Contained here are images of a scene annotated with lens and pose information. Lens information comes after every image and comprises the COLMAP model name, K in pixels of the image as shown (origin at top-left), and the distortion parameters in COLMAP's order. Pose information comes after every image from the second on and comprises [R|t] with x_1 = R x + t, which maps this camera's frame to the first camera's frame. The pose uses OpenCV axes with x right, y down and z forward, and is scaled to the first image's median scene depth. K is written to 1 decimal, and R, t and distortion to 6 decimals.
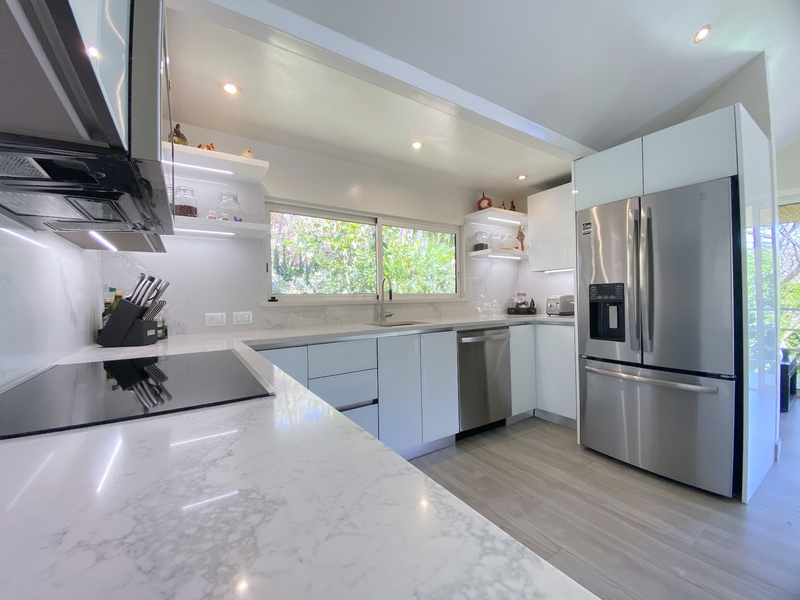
lens RADIAL K [[326.7, 0, 398.7], [0, 326.7, 297.6], [0, 0, 1]] dist [-0.004270, -0.000881]
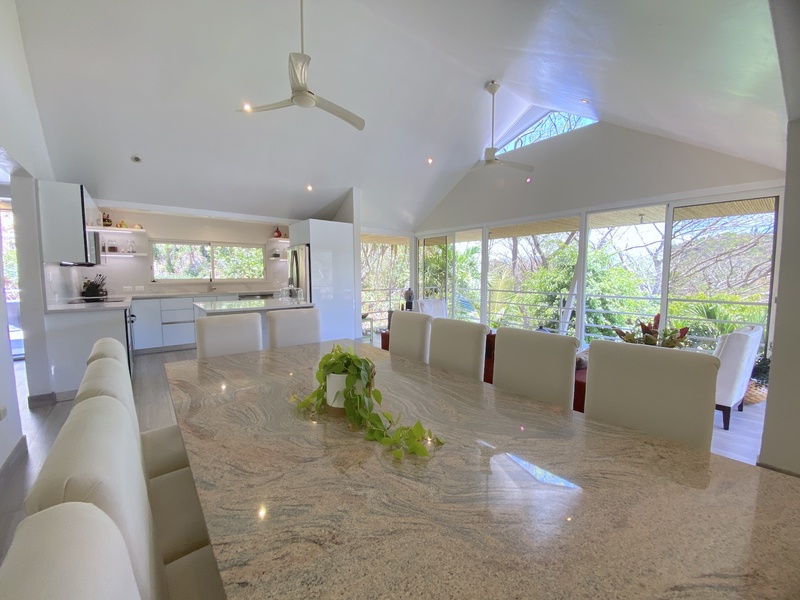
lens RADIAL K [[326.7, 0, 399.3], [0, 326.7, 297.8], [0, 0, 1]] dist [-0.004270, -0.000881]
pose [[0.989441, 0.014352, 0.144222, 1.033527], [-0.025846, 0.996607, 0.078142, -0.103955], [-0.142611, -0.081044, 0.986455, -1.595411]]
